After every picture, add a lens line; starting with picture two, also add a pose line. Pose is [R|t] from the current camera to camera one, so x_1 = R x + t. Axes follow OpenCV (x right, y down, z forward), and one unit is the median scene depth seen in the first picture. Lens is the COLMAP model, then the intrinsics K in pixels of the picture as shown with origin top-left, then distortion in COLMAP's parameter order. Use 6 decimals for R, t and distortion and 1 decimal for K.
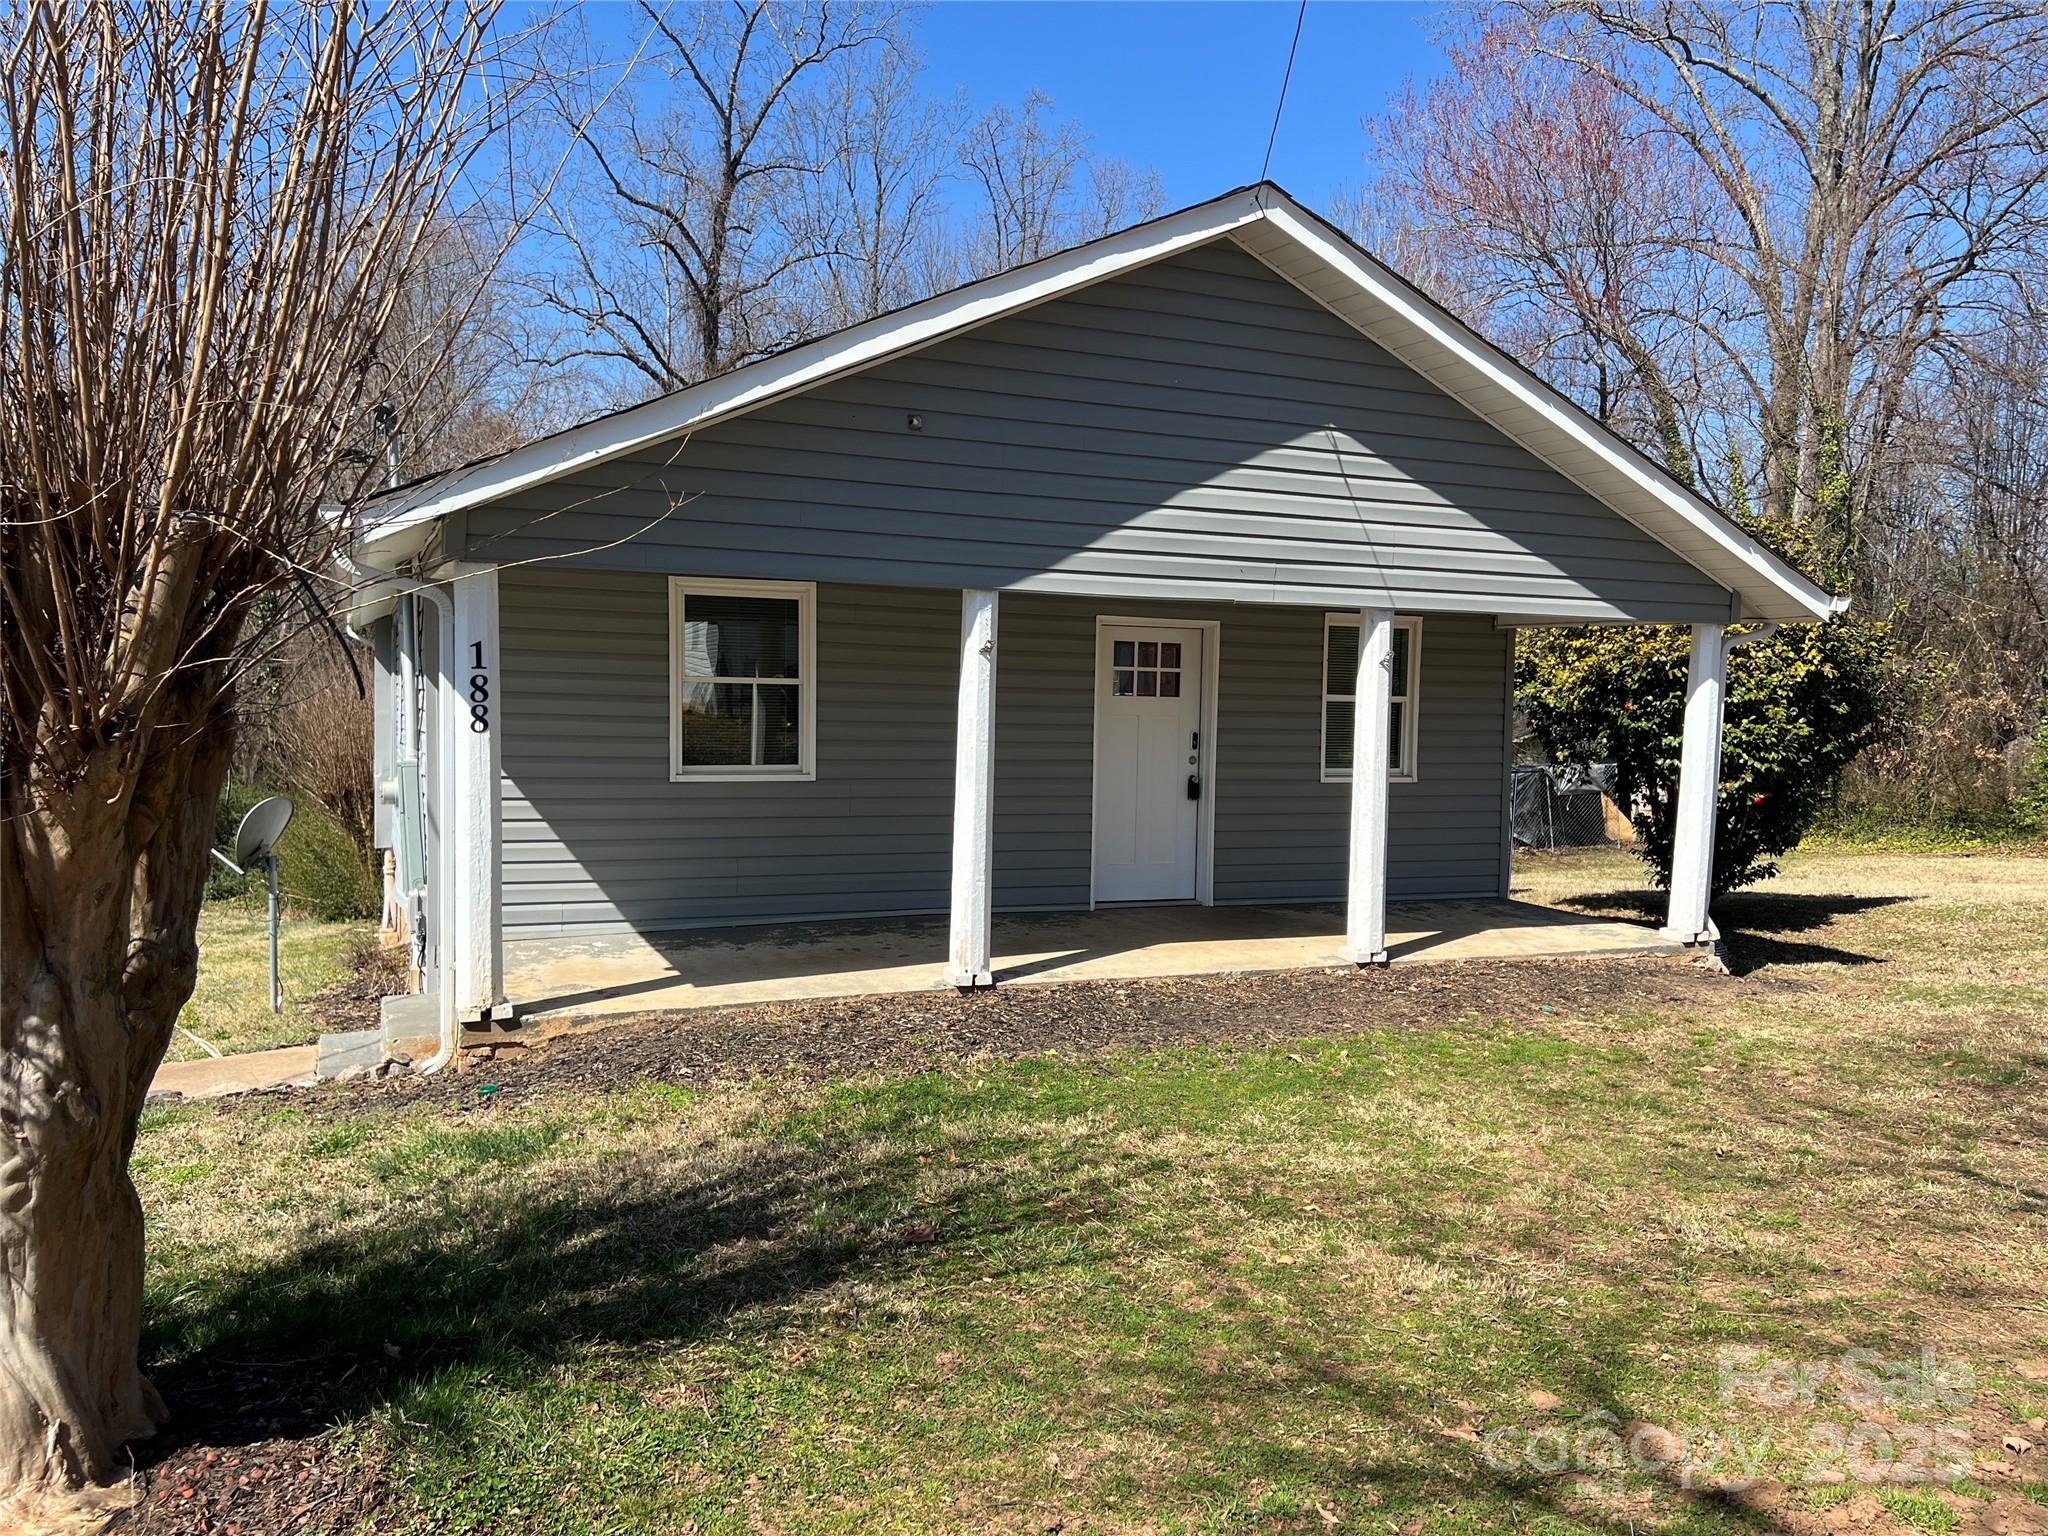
lens RADIAL K [[1532.7, 0, 1014.1], [0, 1532.7, 784.7], [0, 0, 1]] dist [0.092427, -0.109213]
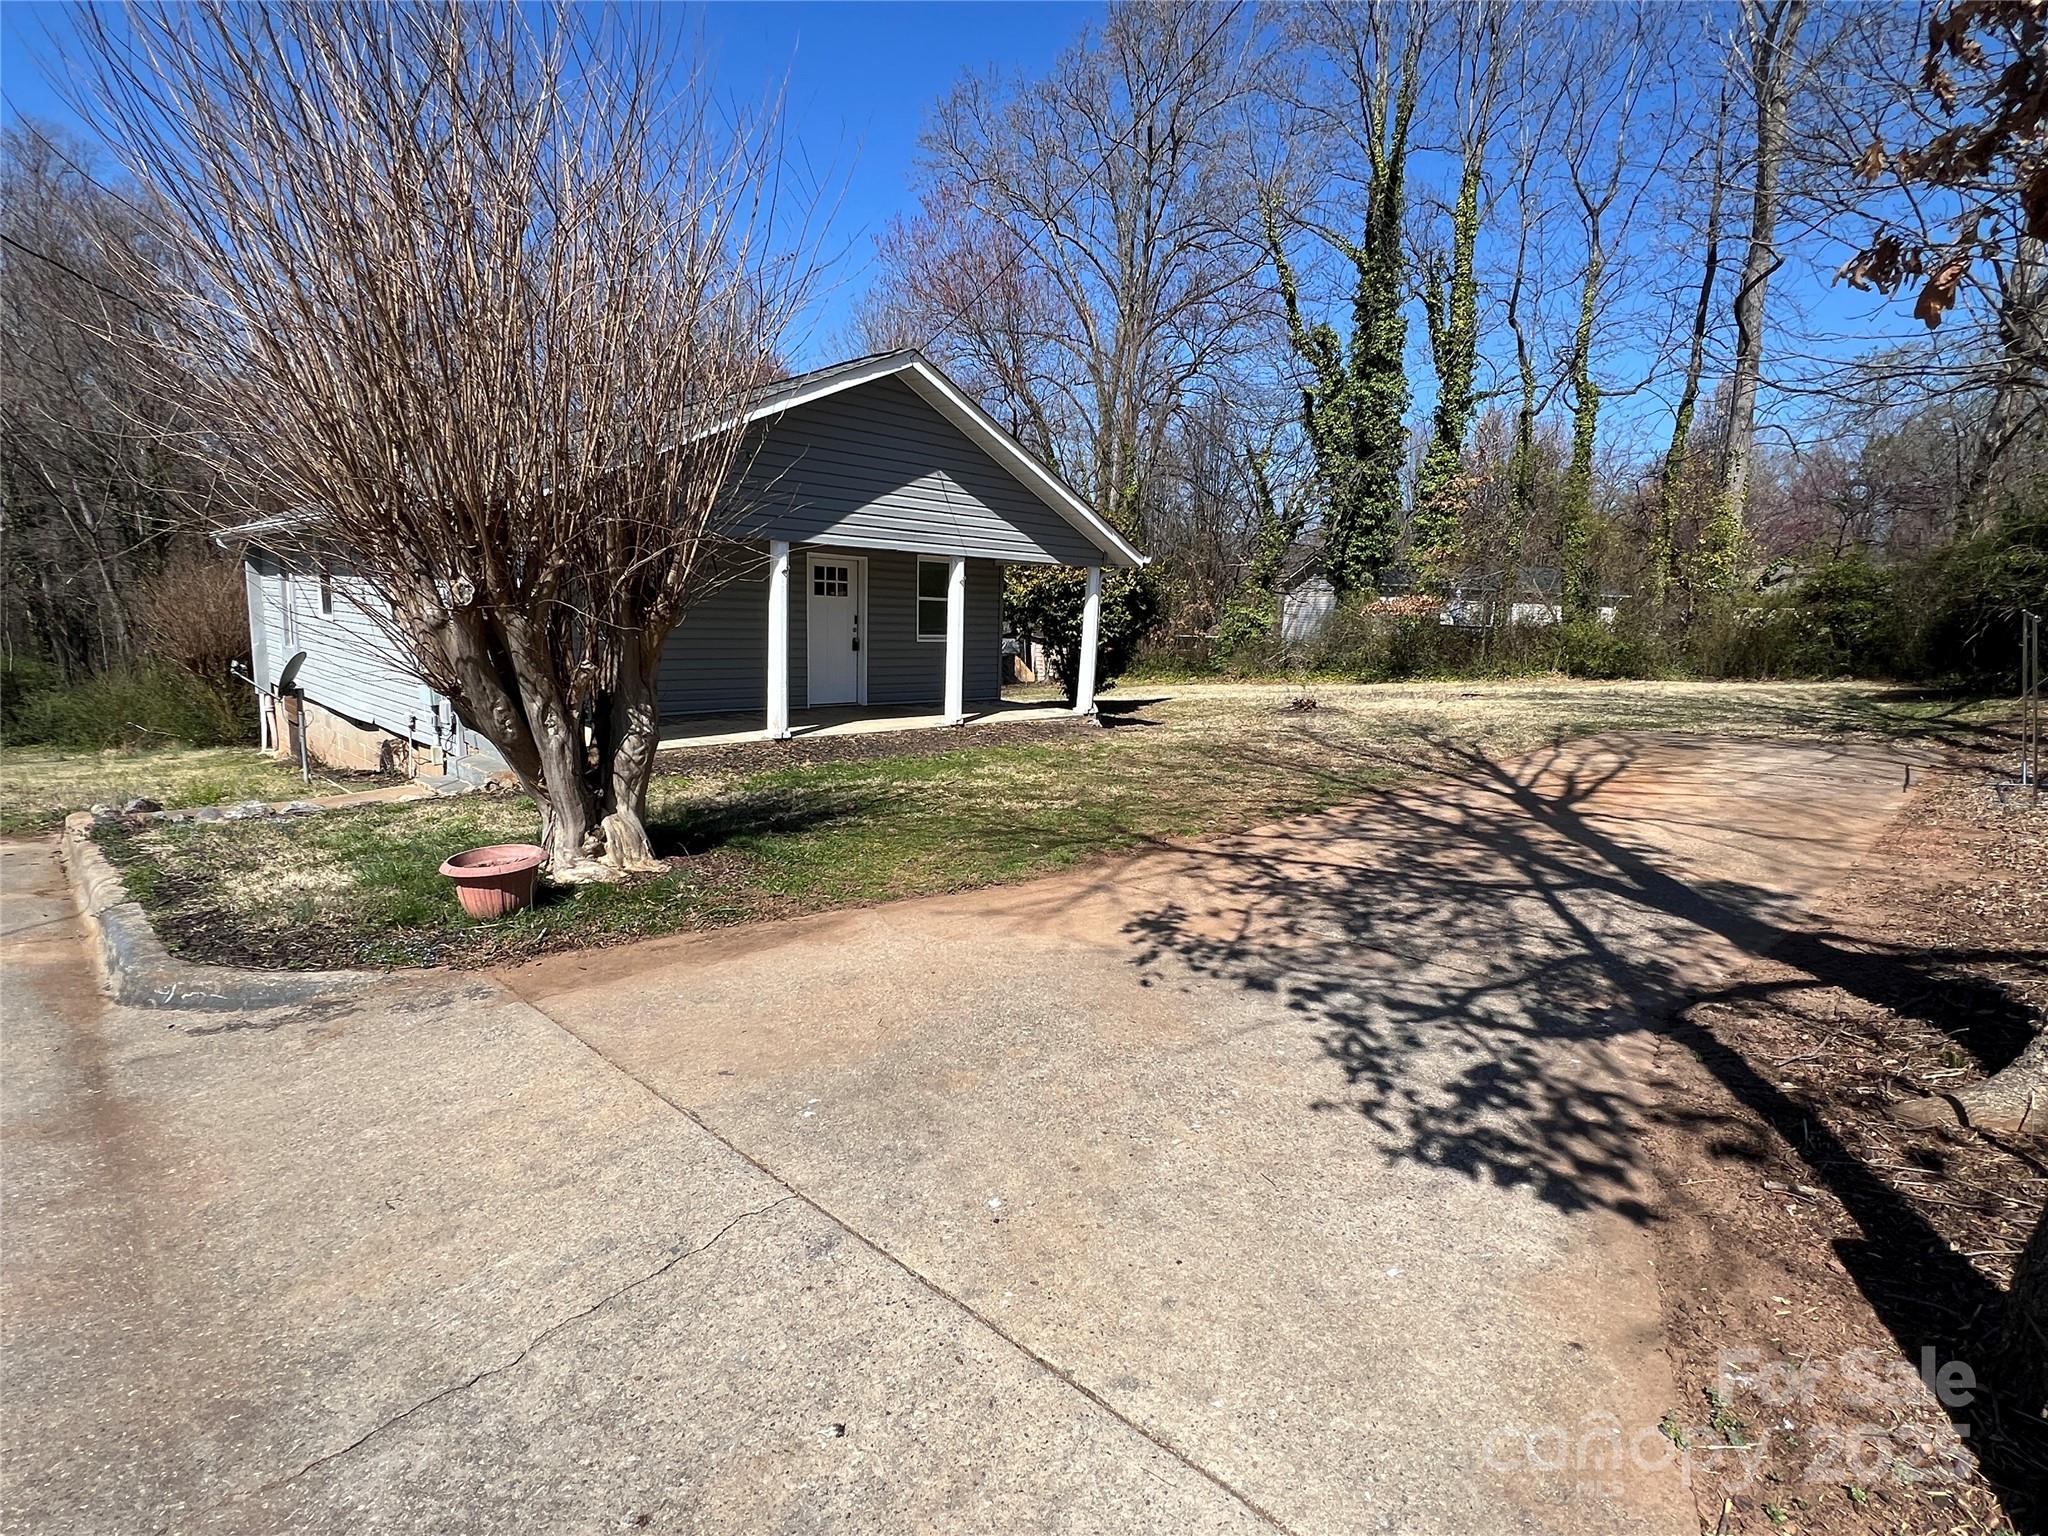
lens RADIAL K [[1015.1, 0, 1024.0], [0, 1015.1, 768.0], [0, 0, 1]] dist [-0.000610, -0.000386]
pose [[0.925410, -0.048070, 0.375906, -0.175390], [0.006707, 0.993845, 0.110580, 0.016950], [-0.378908, -0.099811, 0.920036, -0.271824]]
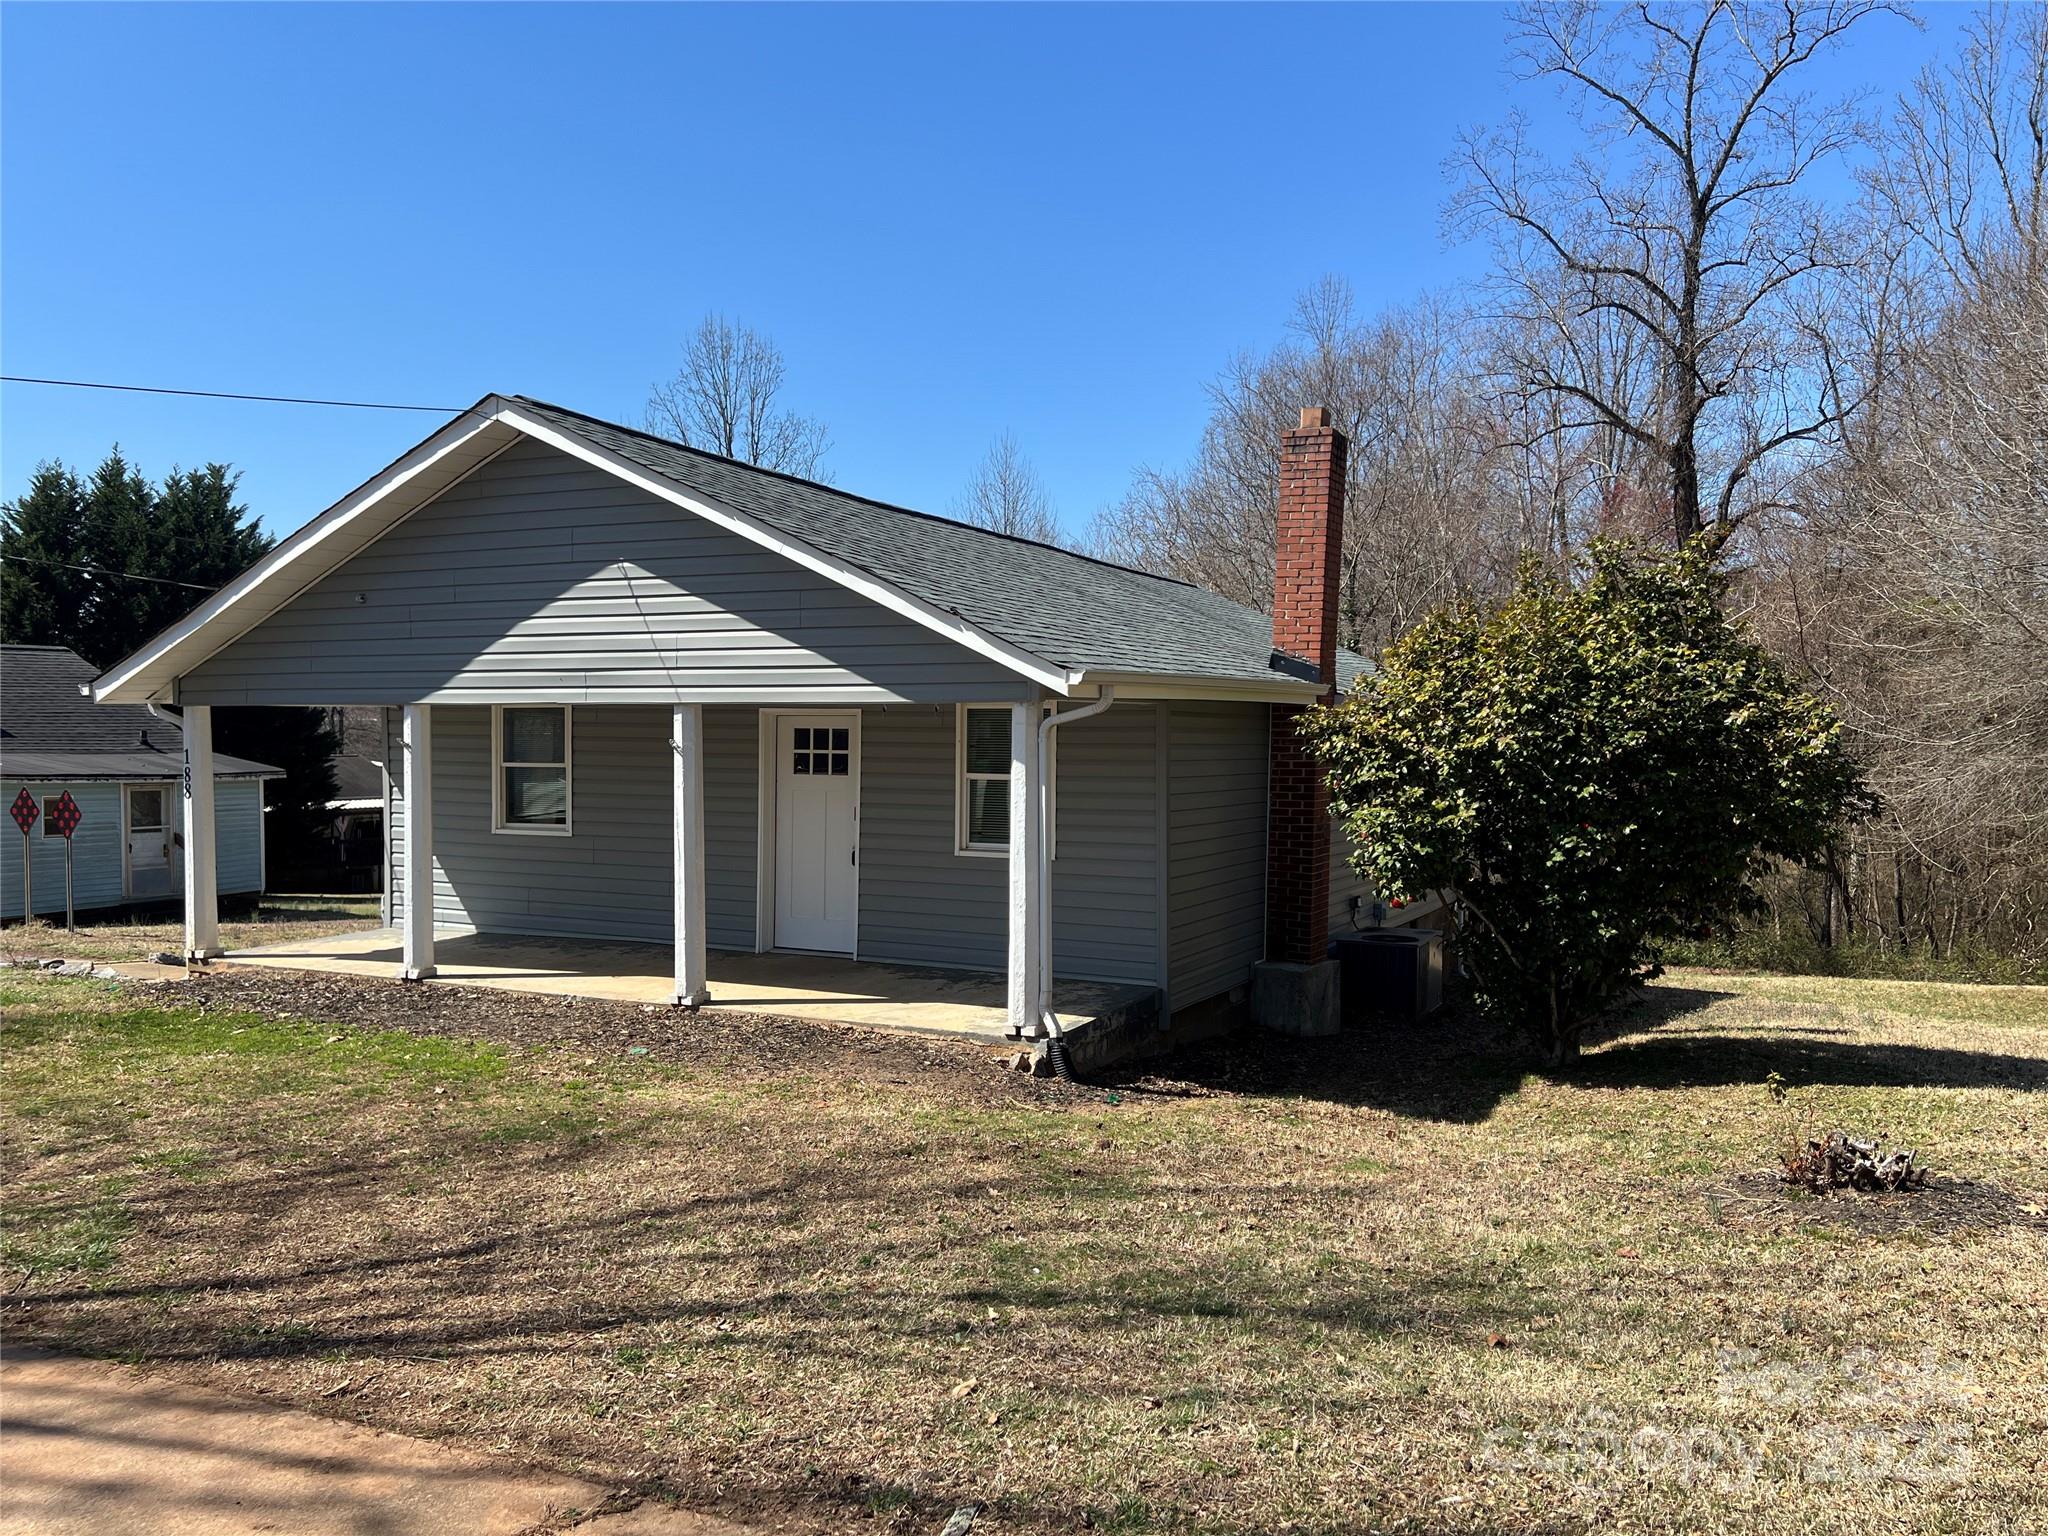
lens RADIAL K [[1532.7, 0, 1014.1], [0, 1532.7, 784.7], [0, 0, 1]] dist [0.092427, -0.109213]
pose [[0.640209, 0.006708, -0.768172, 1.071921], [-0.040069, 0.998892, -0.024672, -0.027200], [0.767155, 0.046576, 0.639768, 0.364263]]
